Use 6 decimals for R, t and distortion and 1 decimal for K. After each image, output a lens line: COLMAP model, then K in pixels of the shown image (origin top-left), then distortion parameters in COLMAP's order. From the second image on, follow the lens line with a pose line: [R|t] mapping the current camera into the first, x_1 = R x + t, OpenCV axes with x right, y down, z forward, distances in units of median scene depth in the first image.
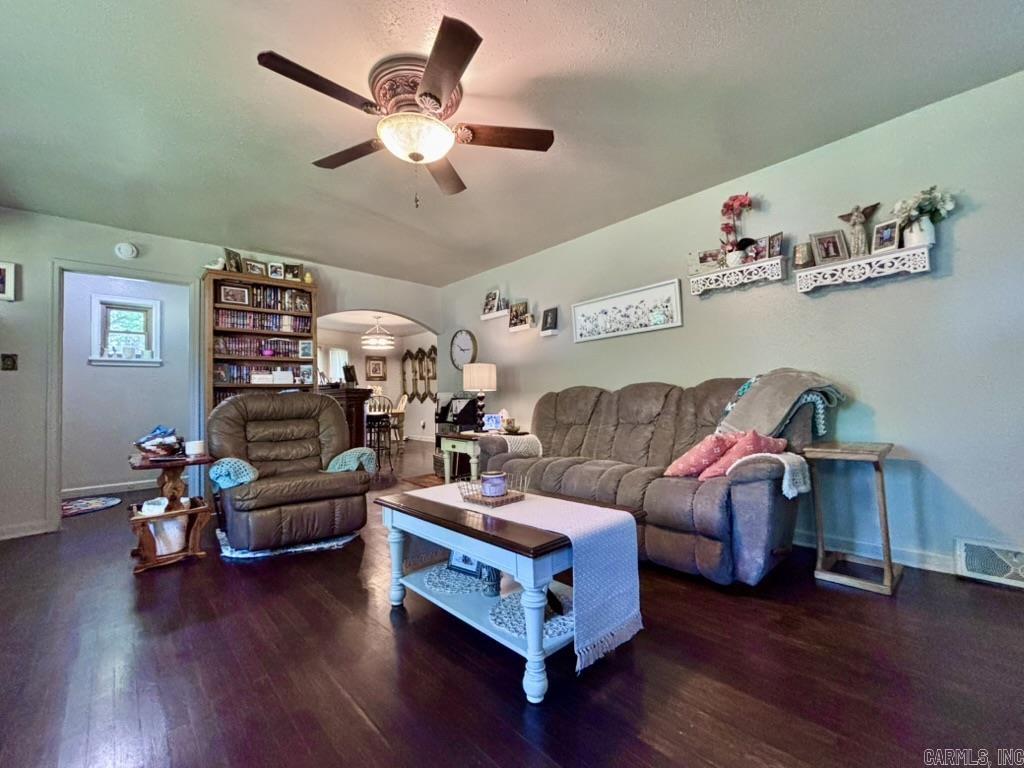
lens RADIAL K [[412.1, 0, 510.3], [0, 412.1, 376.9], [0, 0, 1]] dist [0.011852, -0.000031]
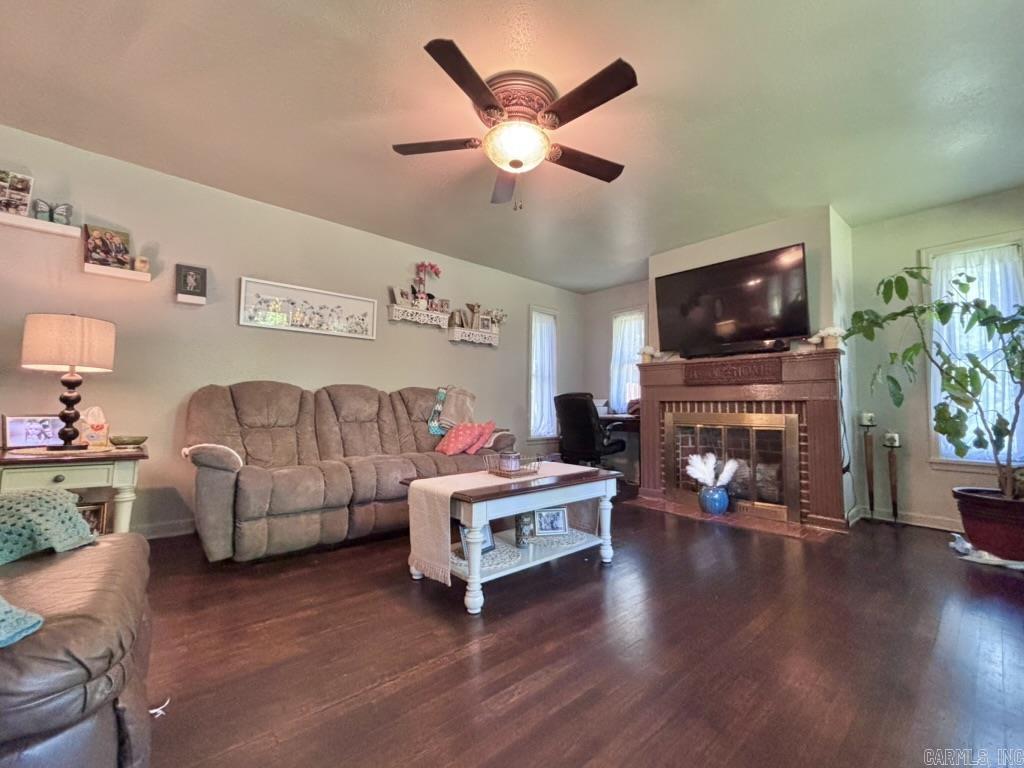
lens RADIAL K [[412.1, 0, 510.3], [0, 412.1, 376.9], [0, 0, 1]] dist [0.011852, -0.000031]
pose [[0.054663, 0.109476, 0.992485, -0.646890], [-0.062122, 0.992419, -0.106047, 0.073349], [-0.996571, -0.055858, 0.061050, 0.477819]]
